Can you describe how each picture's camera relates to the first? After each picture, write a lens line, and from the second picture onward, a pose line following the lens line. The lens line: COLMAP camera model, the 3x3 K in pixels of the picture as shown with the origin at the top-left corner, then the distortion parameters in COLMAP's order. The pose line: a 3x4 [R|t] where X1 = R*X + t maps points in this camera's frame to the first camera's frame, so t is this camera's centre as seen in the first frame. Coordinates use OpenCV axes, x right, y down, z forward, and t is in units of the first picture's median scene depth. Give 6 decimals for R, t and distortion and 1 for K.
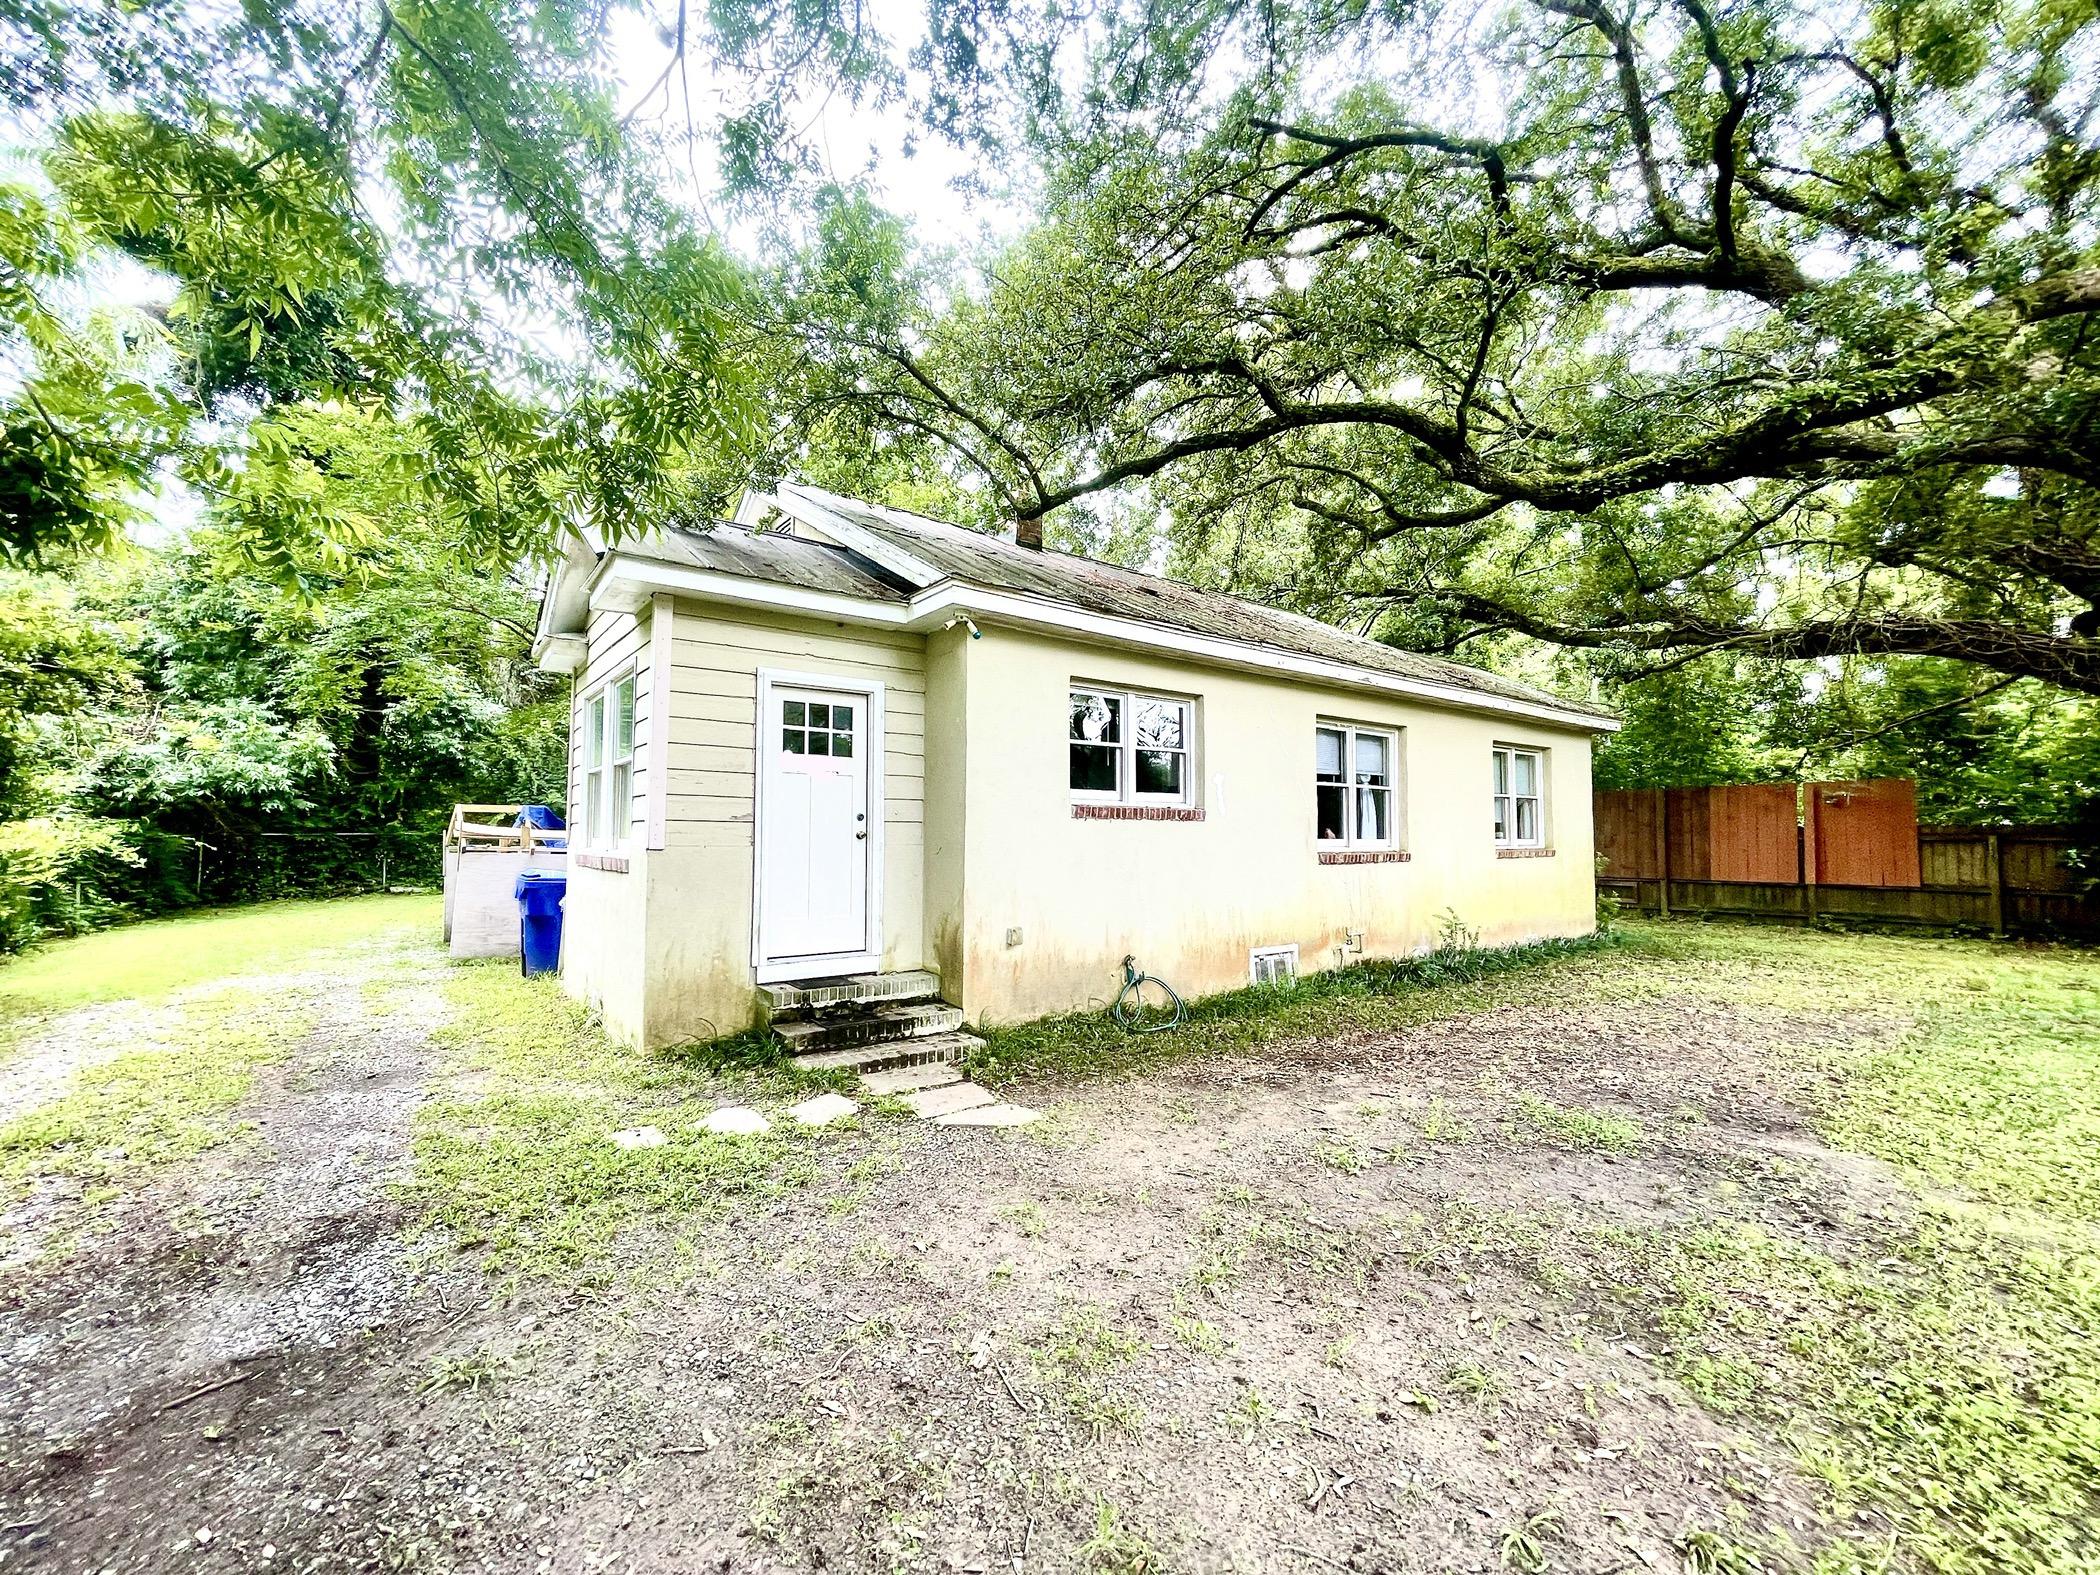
lens RADIAL K [[846.9, 0, 1043.6], [0, 846.9, 800.3], [0, 0, 1]] dist [-0.019062, 0.001073]
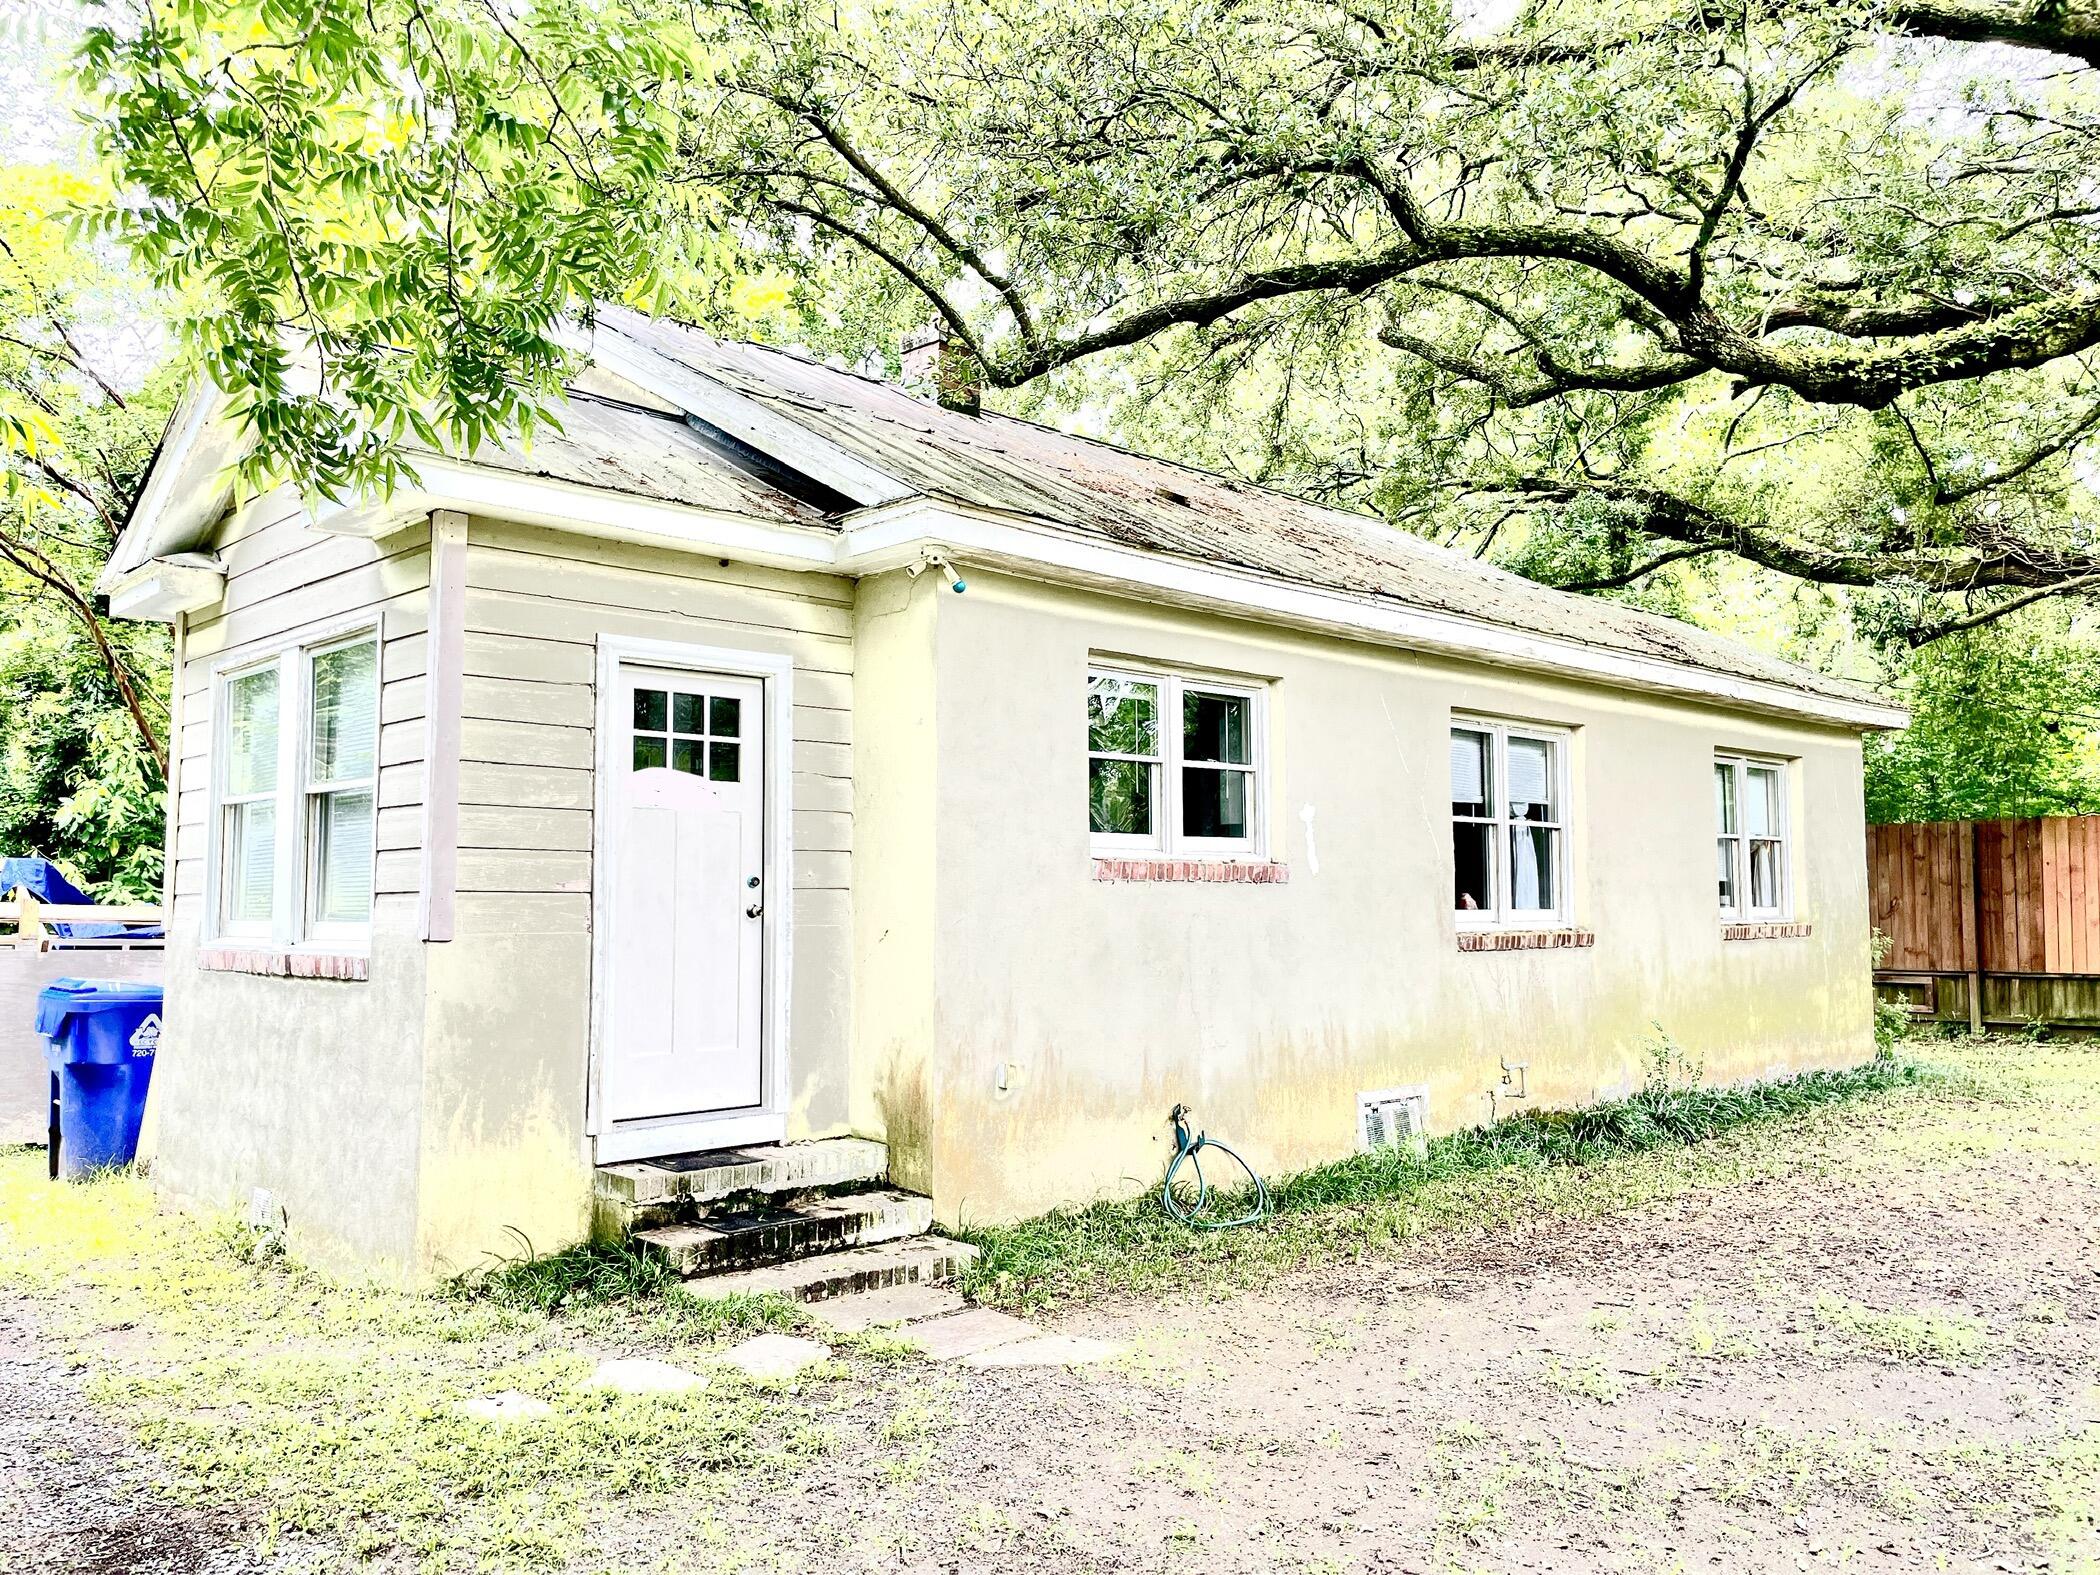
lens RADIAL K [[1630.6, 0, 1040.4], [0, 1630.6, 786.6], [0, 0, 1]] dist [0.037296, -0.072792]
pose [[0.991585, 0.001175, 0.129450, -0.159706], [0.002597, 0.999577, -0.028966, -0.012759], [-0.129429, 0.029058, 0.991163, -0.168793]]
